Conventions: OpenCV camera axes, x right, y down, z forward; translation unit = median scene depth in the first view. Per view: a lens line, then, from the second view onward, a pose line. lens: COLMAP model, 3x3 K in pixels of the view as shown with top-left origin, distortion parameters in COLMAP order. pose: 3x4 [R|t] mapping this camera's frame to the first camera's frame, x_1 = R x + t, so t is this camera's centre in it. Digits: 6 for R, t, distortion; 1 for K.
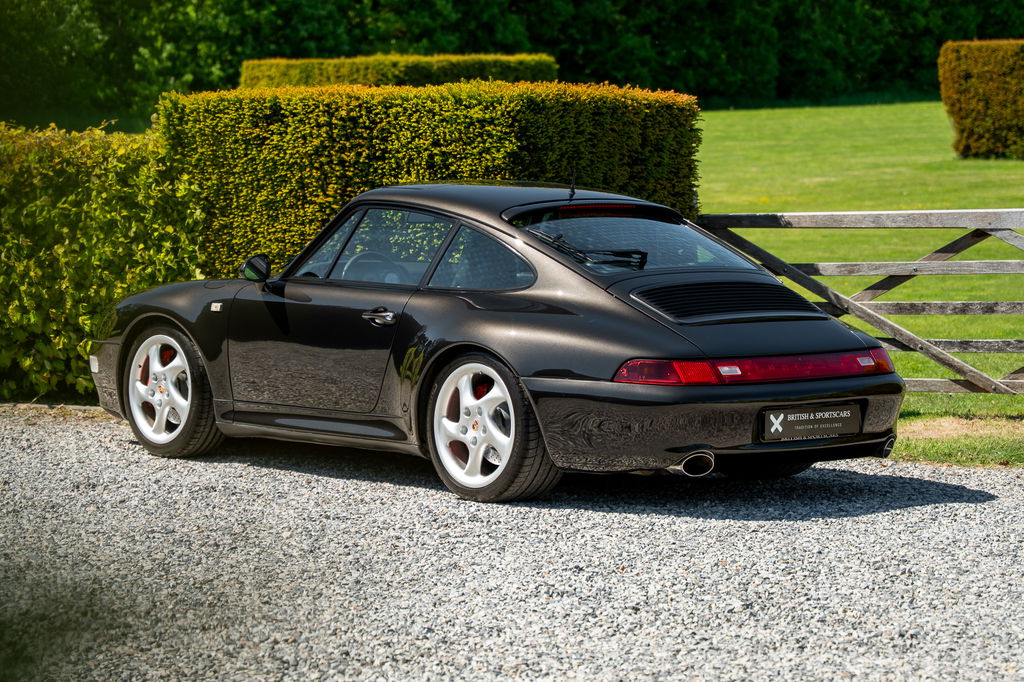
lens RADIAL K [[3071.0, 0, 512.0], [0, 3071.0, 341.0], [0, 0, 1]] dist [0.266200, 2.530007]
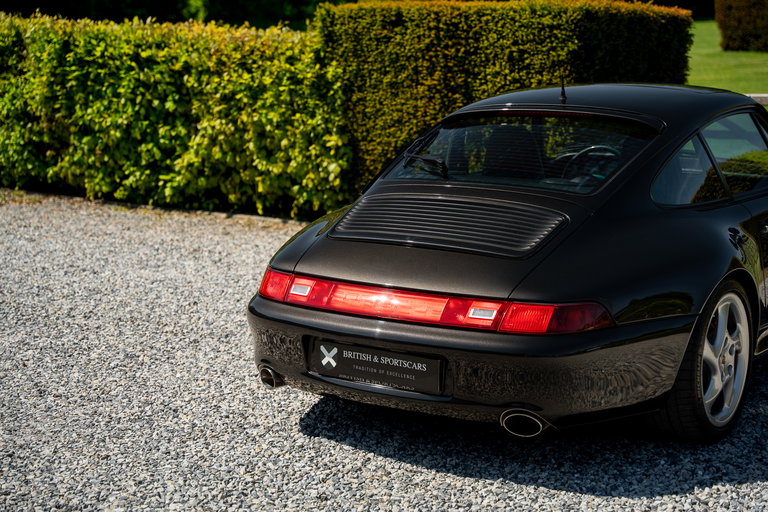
lens RADIAL K [[1449.1, 0, 384.0], [0, 1449.1, 256.0], [0, 0, 1]] dist [0.298065, -0.133674]
pose [[0.997535, 0.030596, -0.063150, -0.038278], [-0.025229, 0.996138, 0.084099, -0.022307], [0.065479, -0.082298, 0.994454, 0.329500]]
